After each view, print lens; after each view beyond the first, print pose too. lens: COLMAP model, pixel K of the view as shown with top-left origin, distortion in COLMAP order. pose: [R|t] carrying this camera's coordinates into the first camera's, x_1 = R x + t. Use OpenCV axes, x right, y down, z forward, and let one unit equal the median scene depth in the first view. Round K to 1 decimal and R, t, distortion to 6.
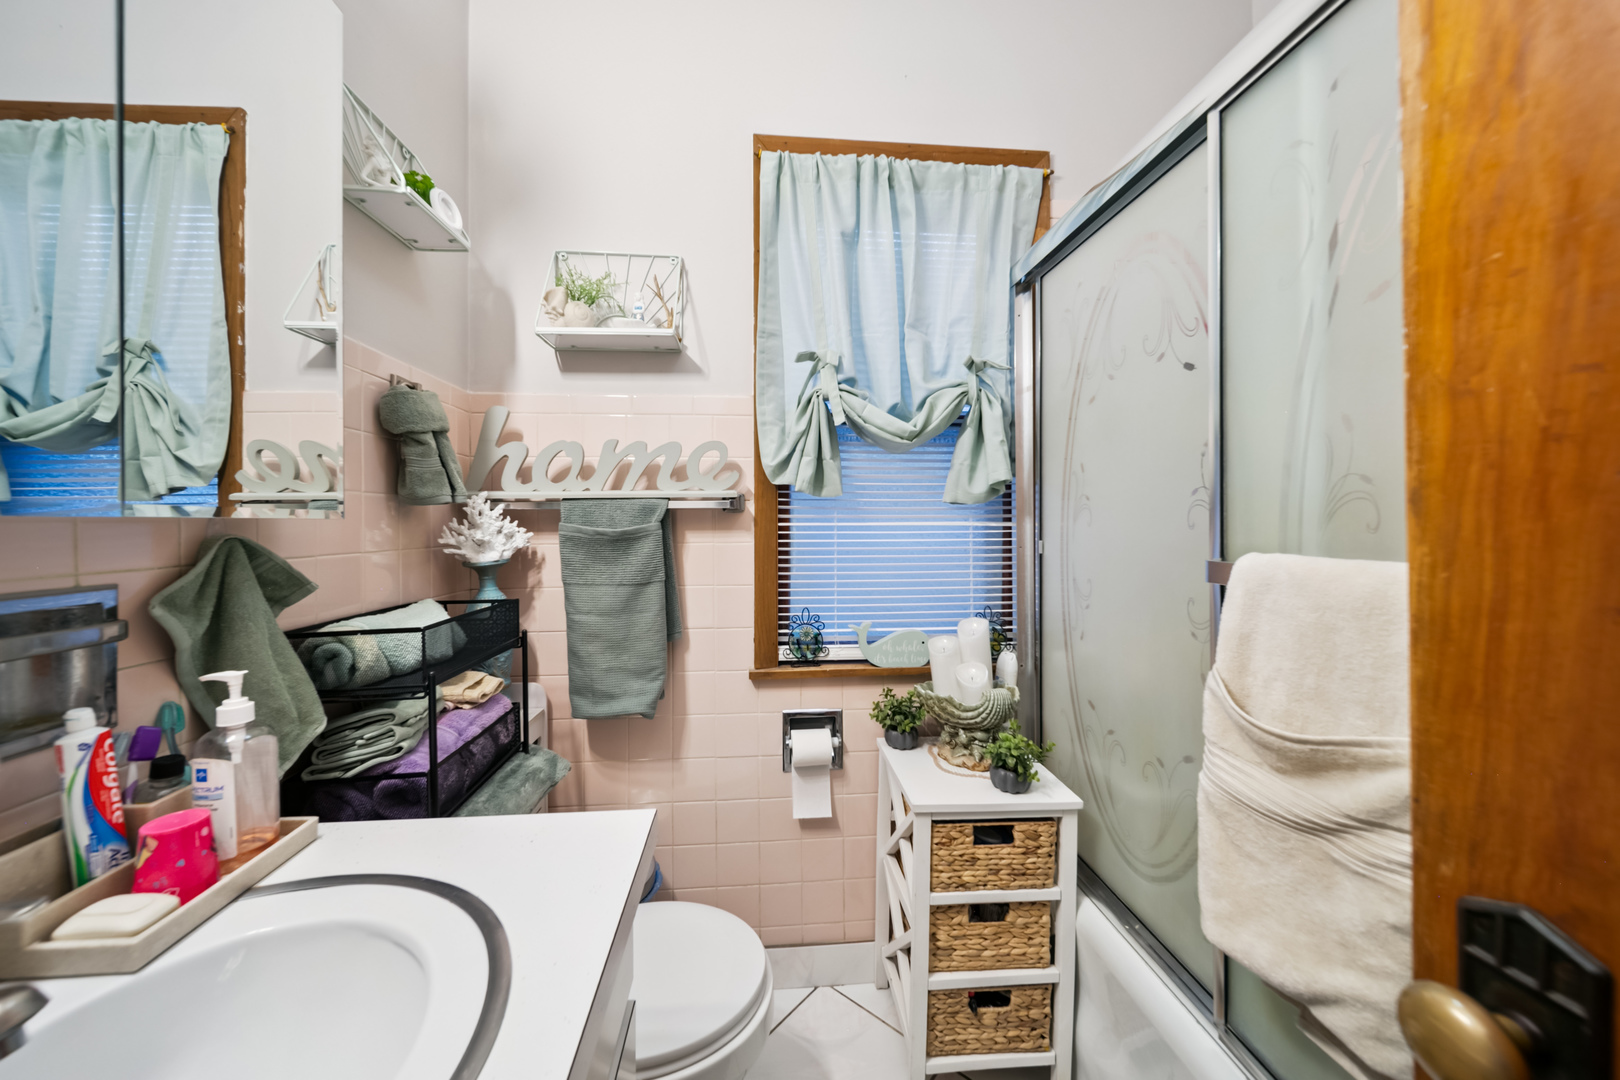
lens RADIAL K [[576.2, 0, 779.8], [0, 576.2, 518.2], [0, 0, 1]] dist [-0.000456, -0.000514]
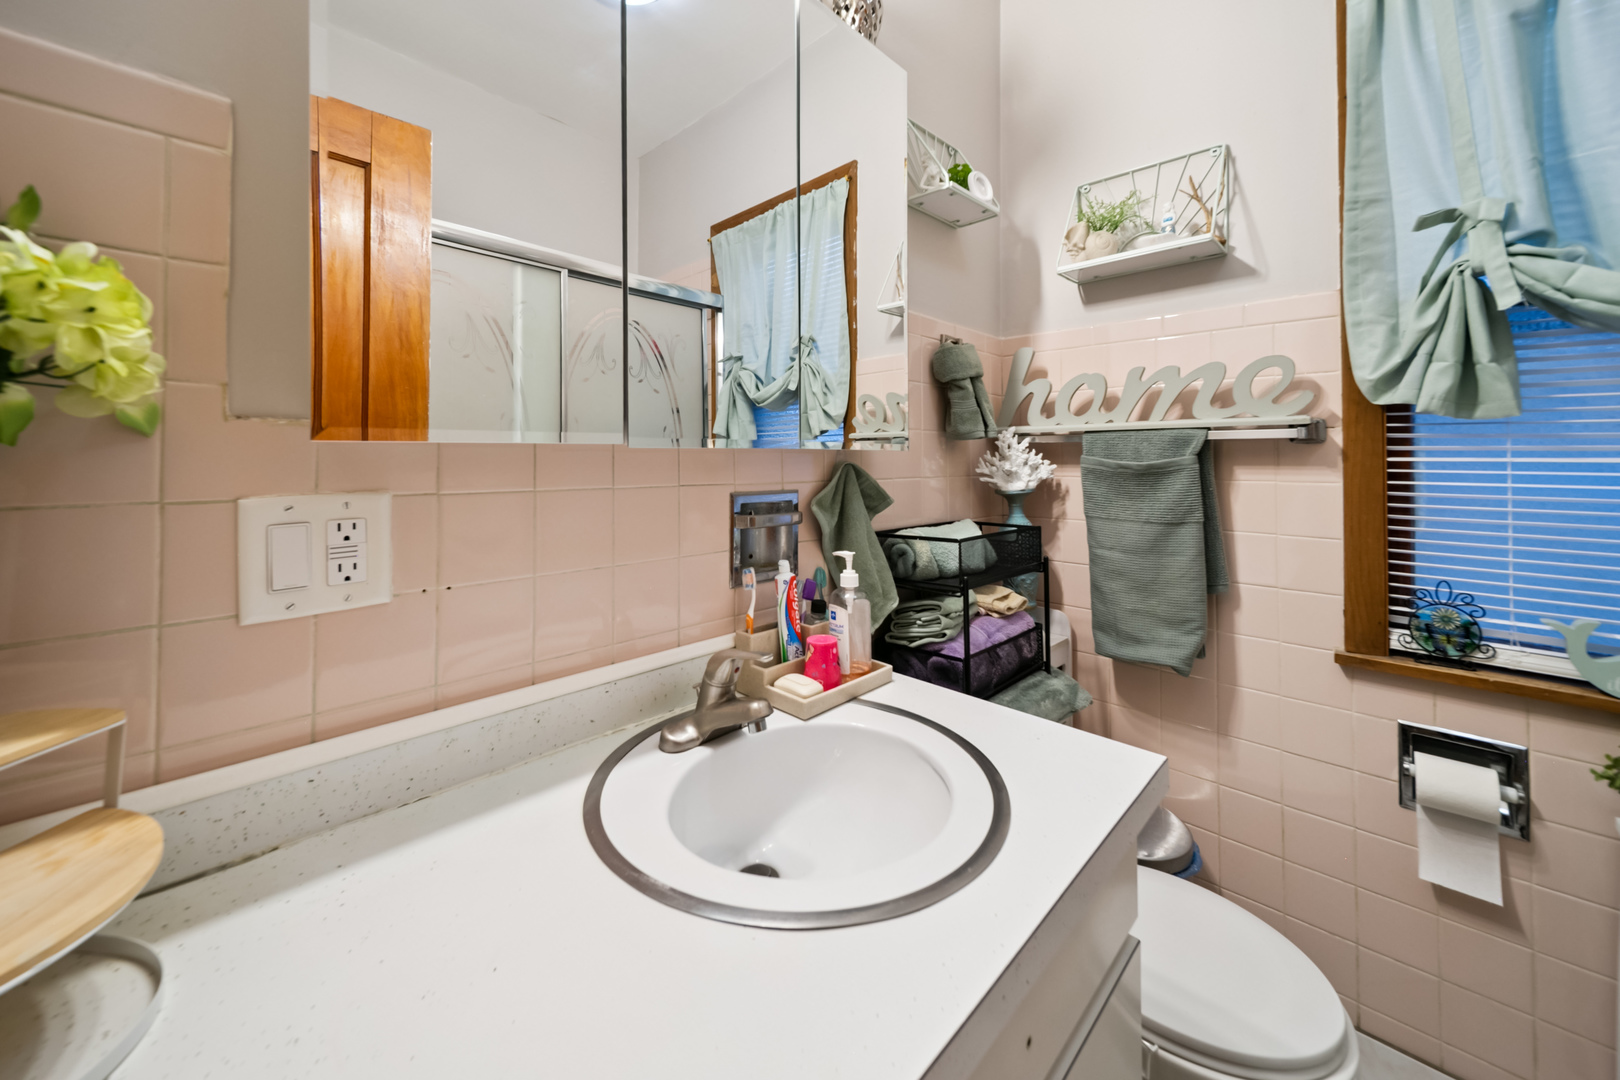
lens RADIAL K [[576.2, 0, 807.4], [0, 576.2, 534.1], [0, 0, 1]] dist [-0.000456, -0.000514]
pose [[0.668019, 0.104818, -0.736725, 0.082550], [-0.001200, 0.990180, 0.139790, 0.005276], [0.744143, -0.092499, 0.661585, -0.072631]]
